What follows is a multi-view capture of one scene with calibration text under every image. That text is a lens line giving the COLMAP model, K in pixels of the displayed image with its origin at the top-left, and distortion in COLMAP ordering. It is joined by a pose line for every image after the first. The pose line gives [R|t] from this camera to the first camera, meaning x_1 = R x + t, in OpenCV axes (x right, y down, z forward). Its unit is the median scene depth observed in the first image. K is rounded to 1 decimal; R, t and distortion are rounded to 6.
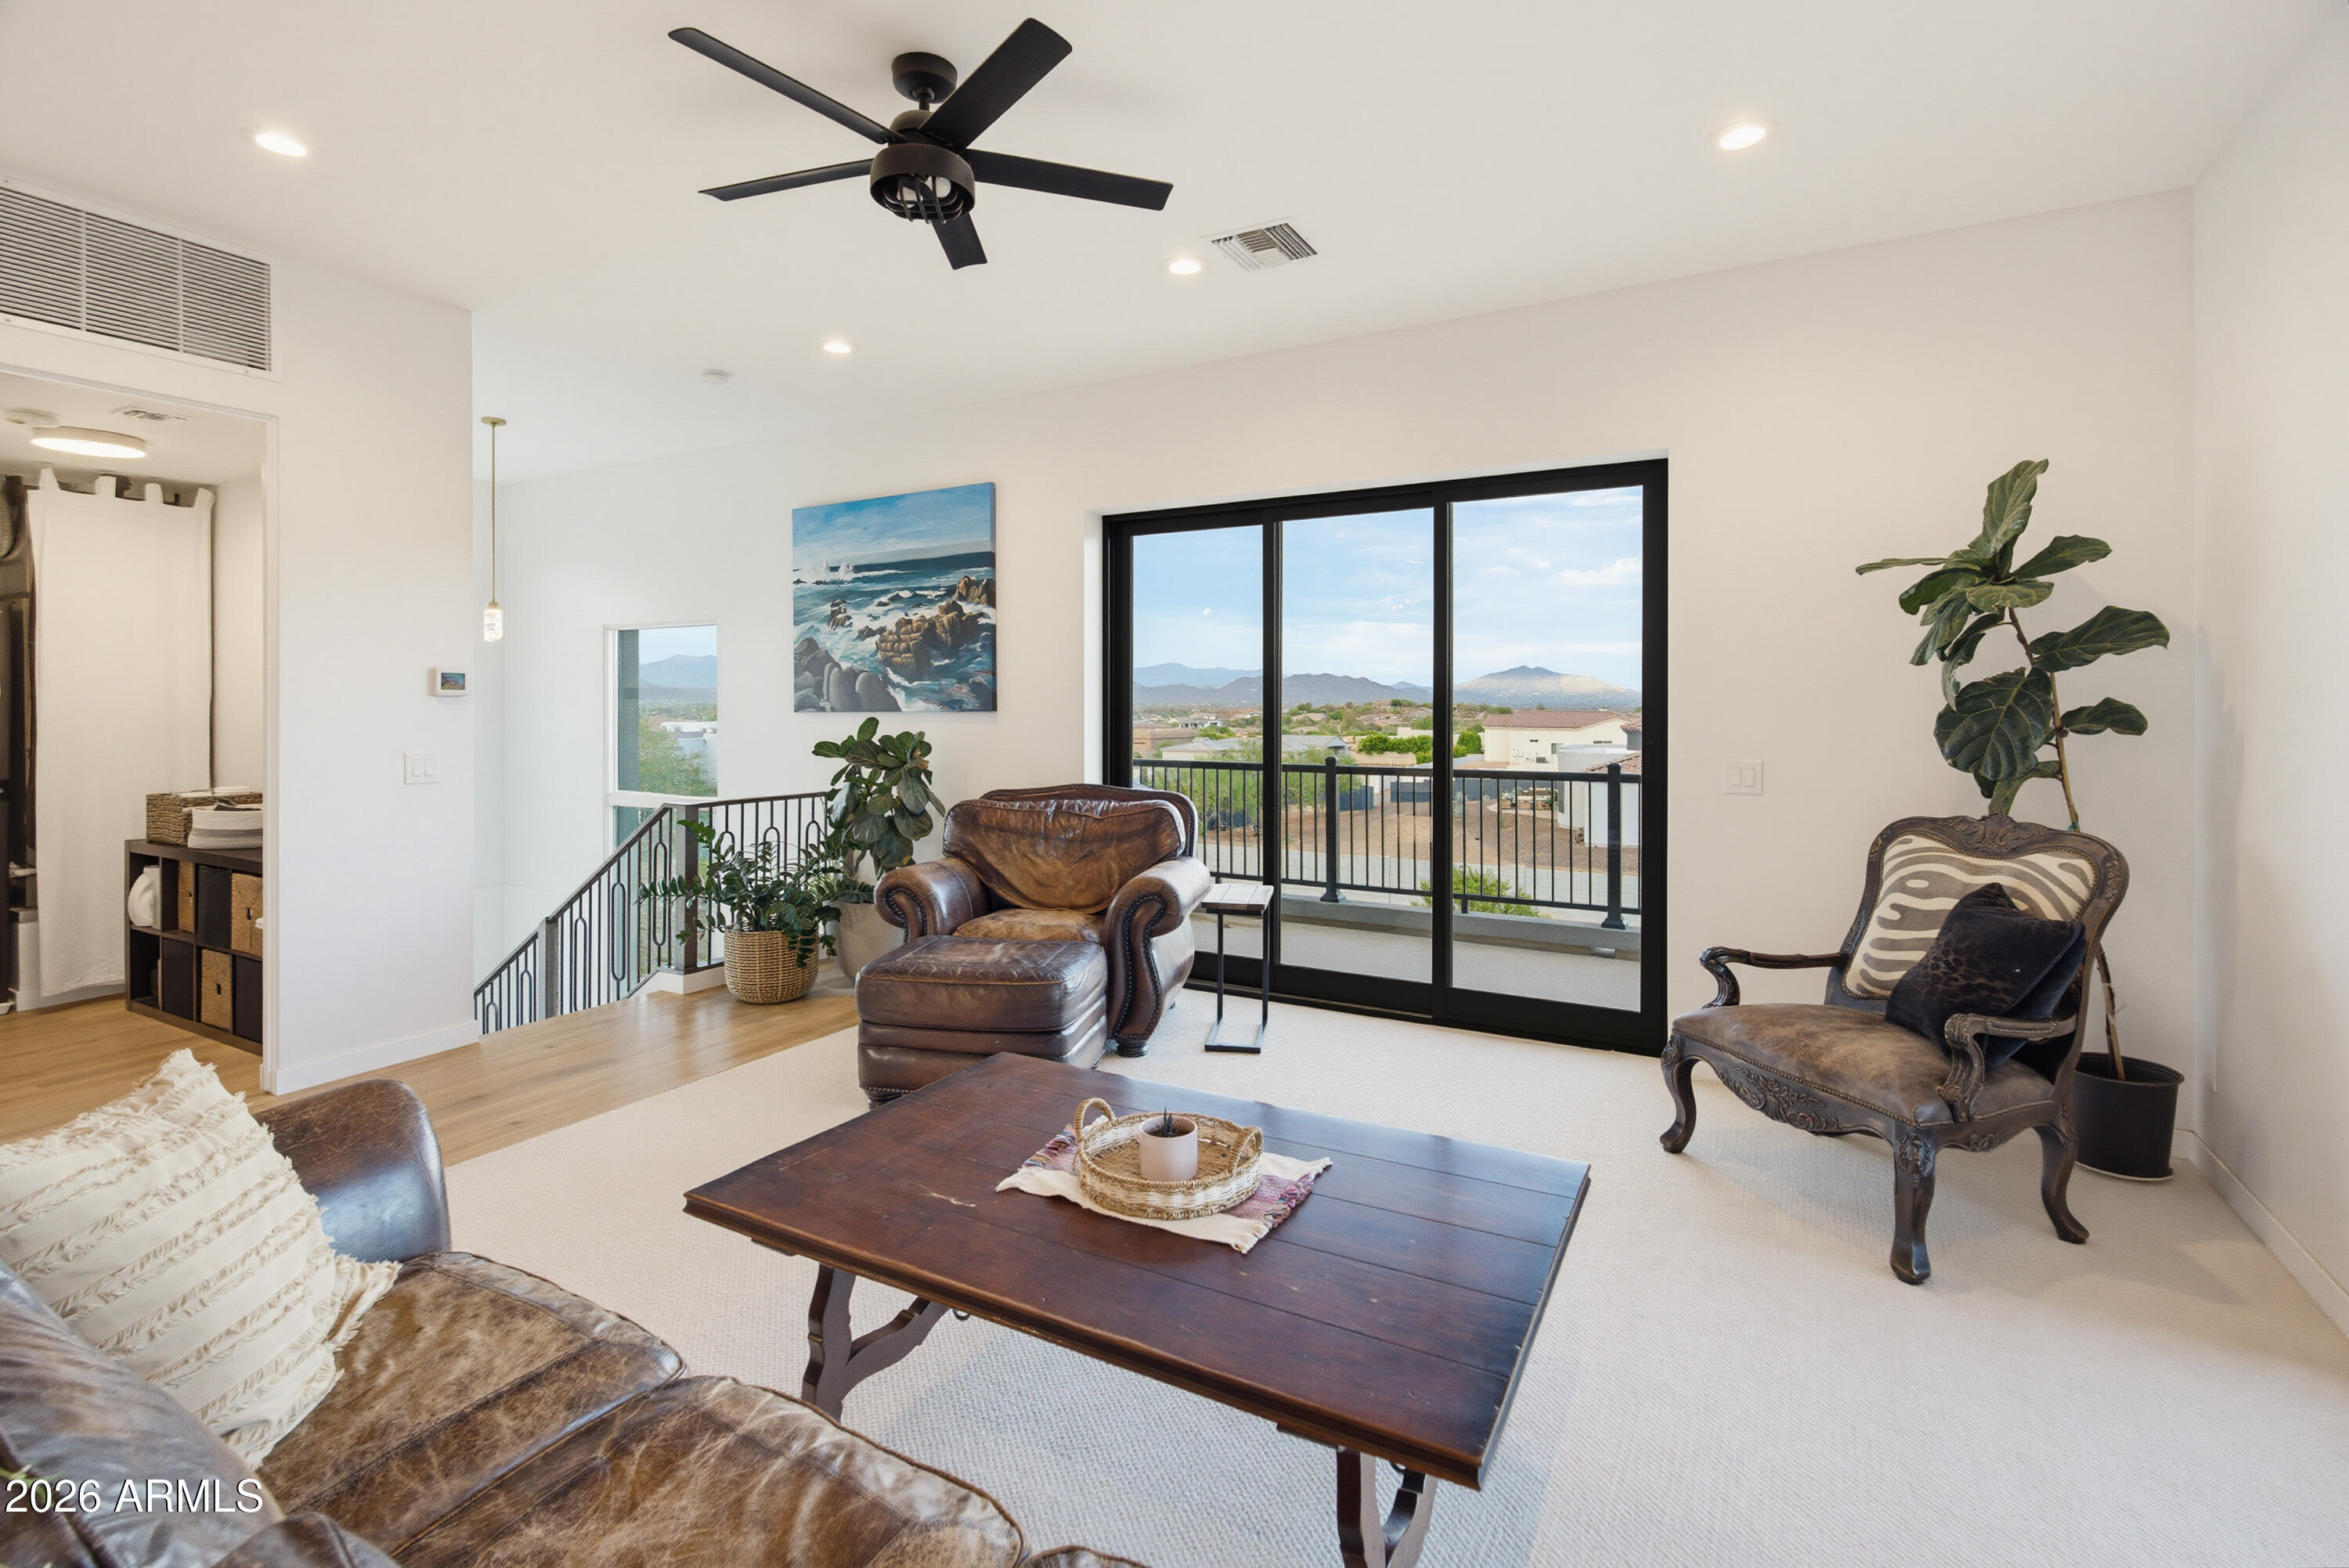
lens RADIAL K [[1063.7, 0, 1179.8], [0, 1063.7, 727.0], [0, 0, 1]] dist [0.000875, 0.000135]
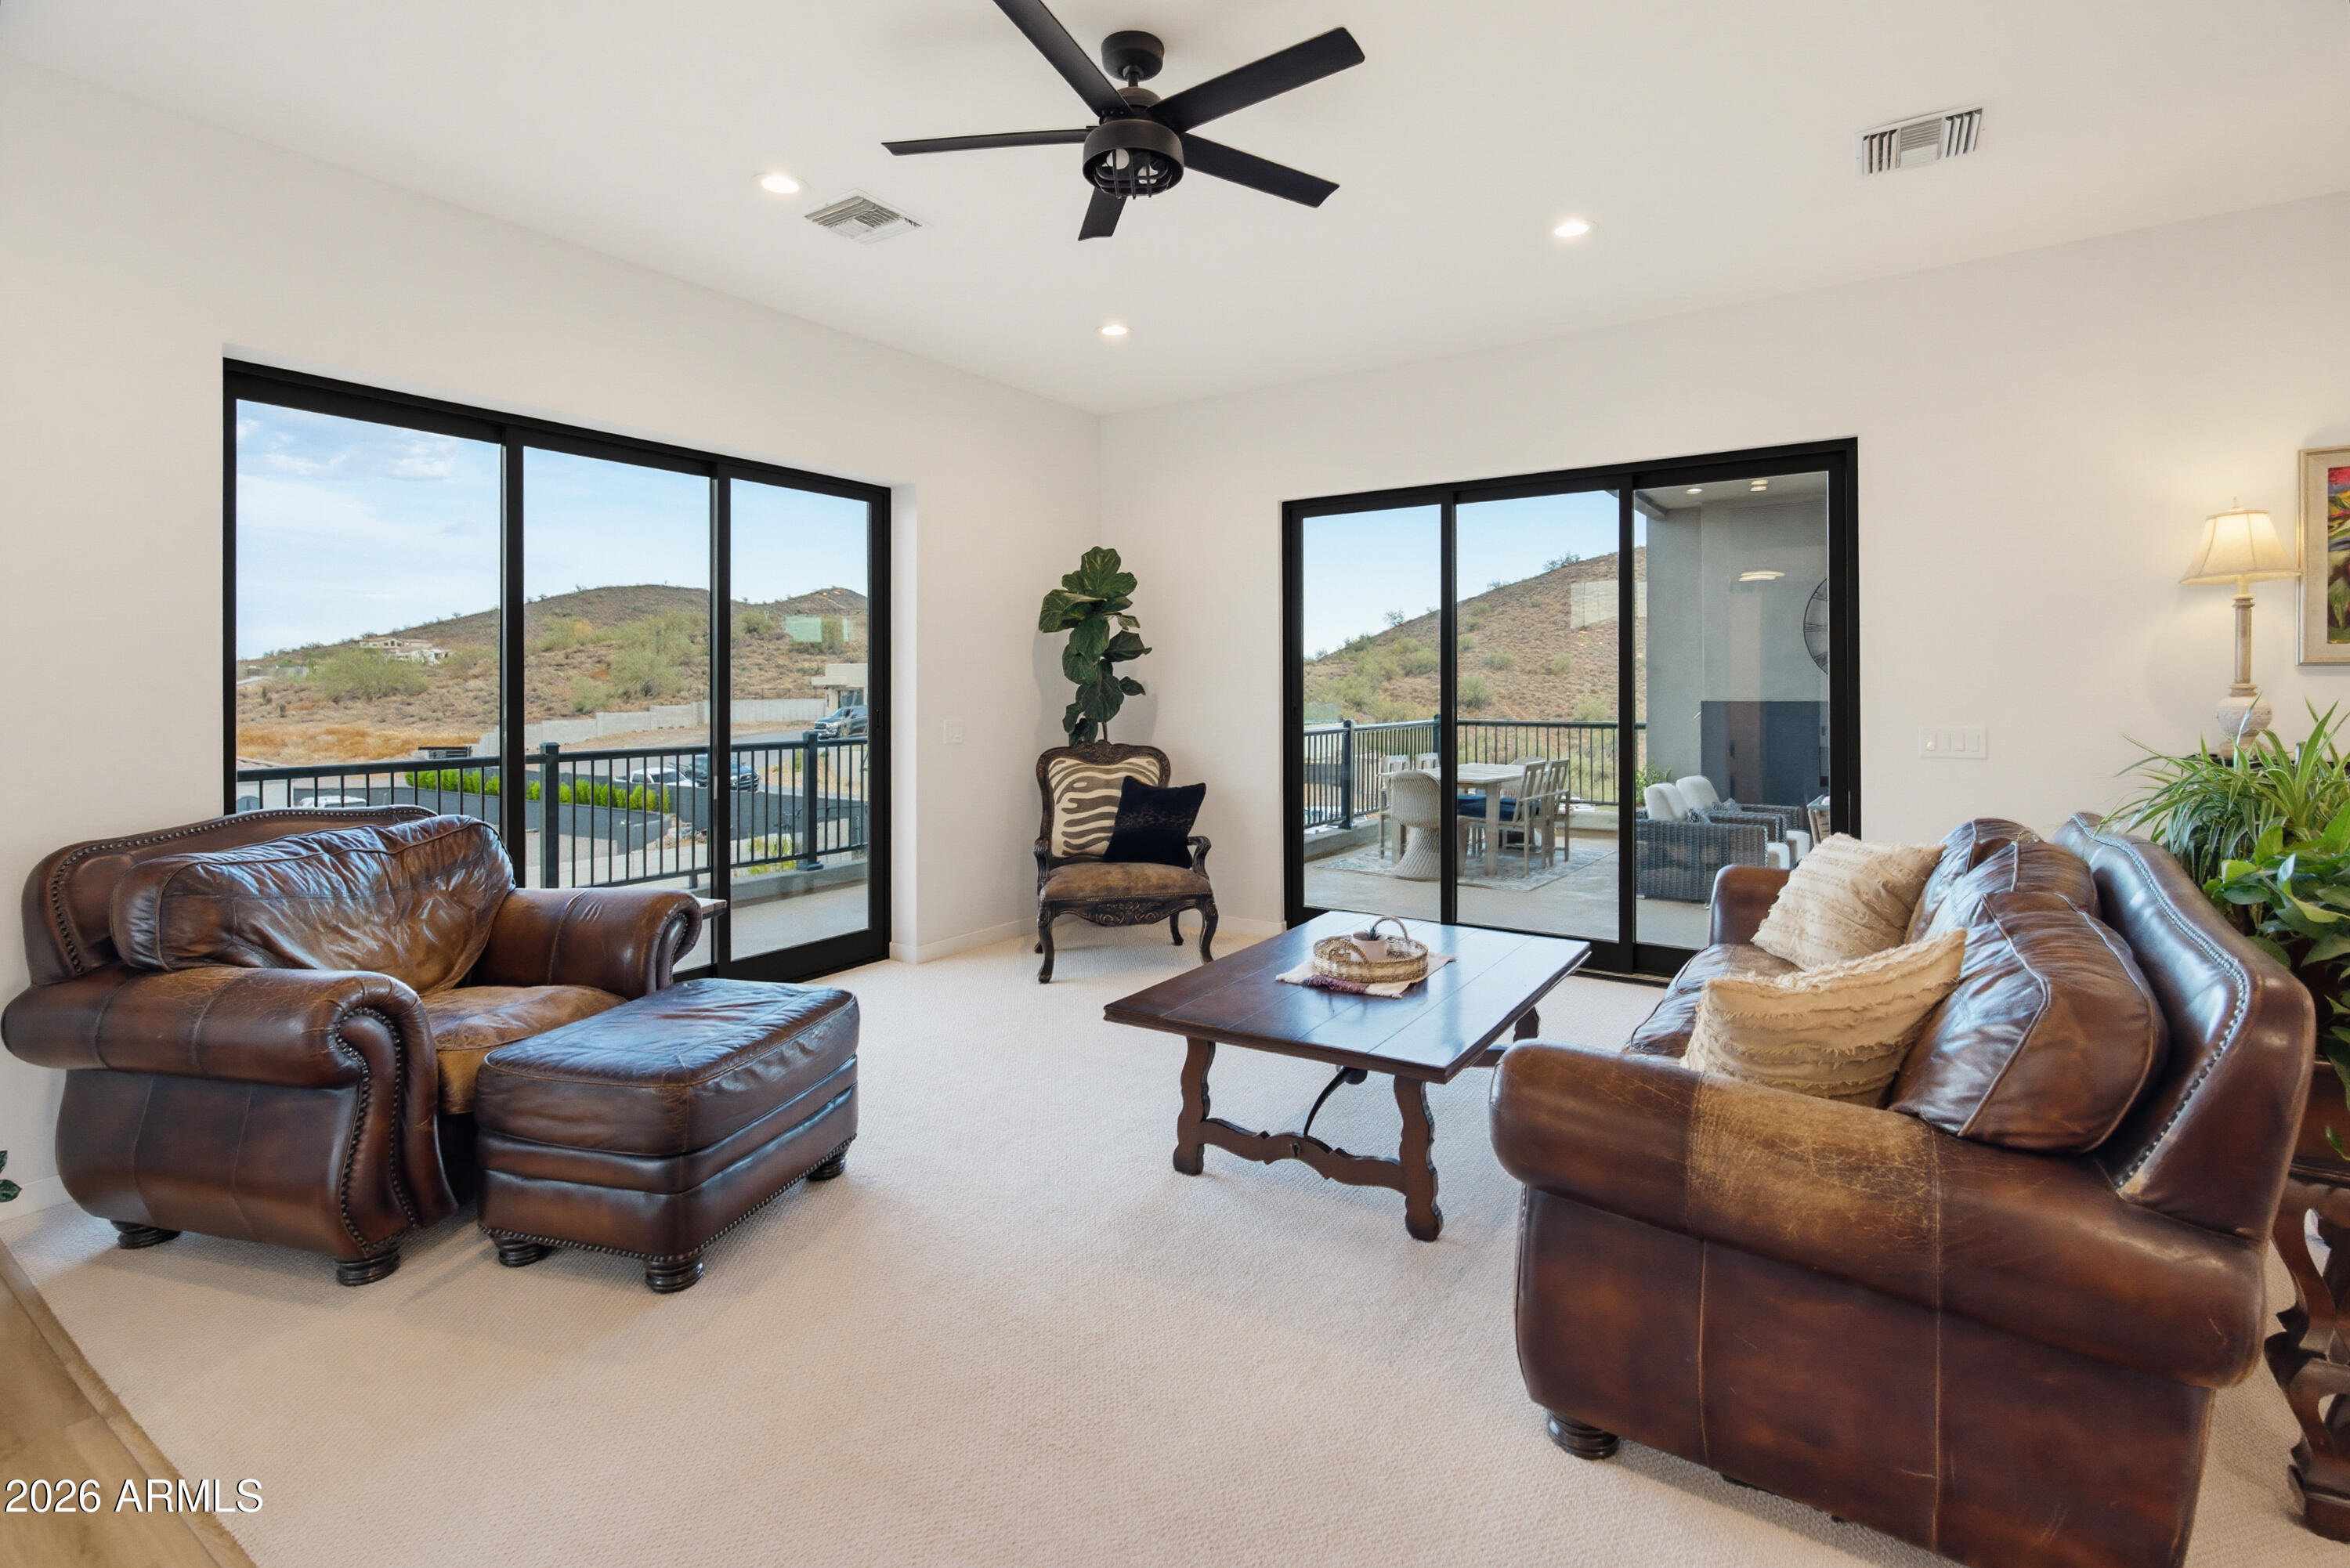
lens RADIAL K [[1083.5, 0, 1175.5], [0, 1083.5, 685.3], [0, 0, 1]] dist [0.000799, 0.000699]
pose [[0.086669, -0.002230, 0.996235, -0.634643], [0.020751, 0.999785, 0.000433, -0.006049], [-0.996021, 0.020635, 0.086696, 0.427416]]
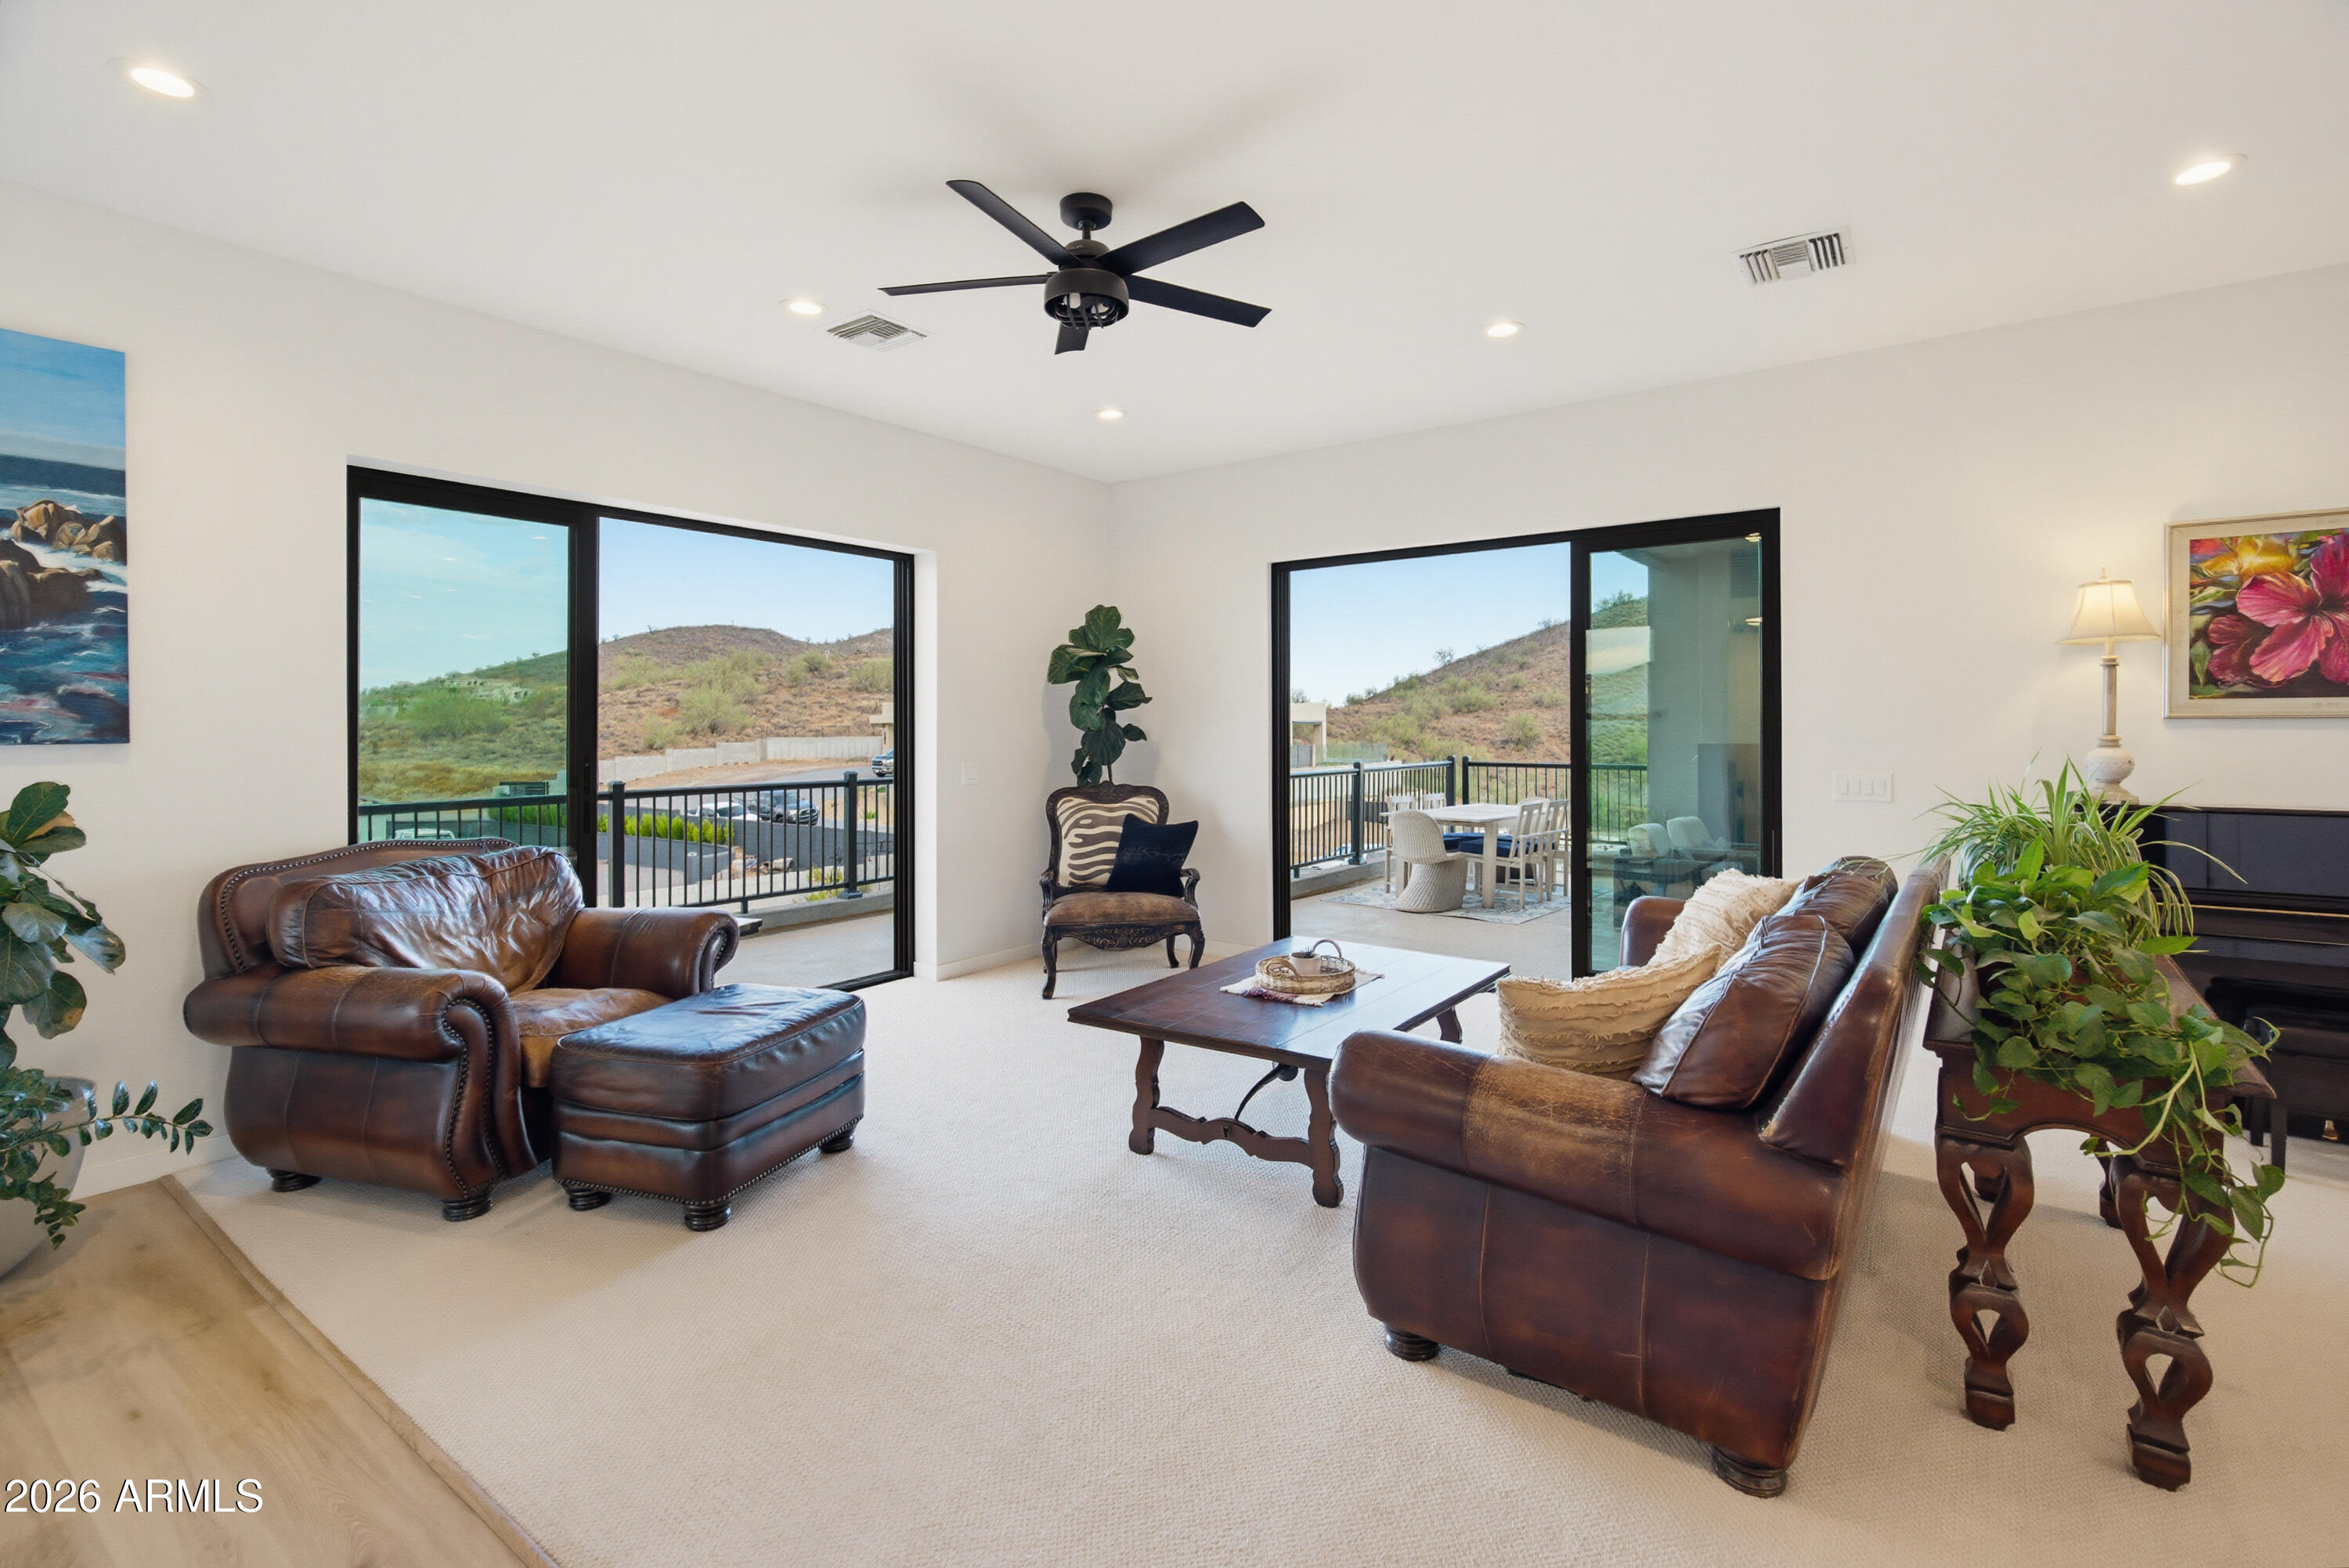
lens RADIAL K [[1063.7, 0, 1179.8], [0, 1063.7, 727.0], [0, 0, 1]] dist [0.000875, 0.000135]
pose [[0.127217, -0.005746, 0.991858, -0.715421], [0.019884, 0.999797, 0.003241, -0.014452], [-0.991676, 0.019310, 0.127305, 0.363193]]
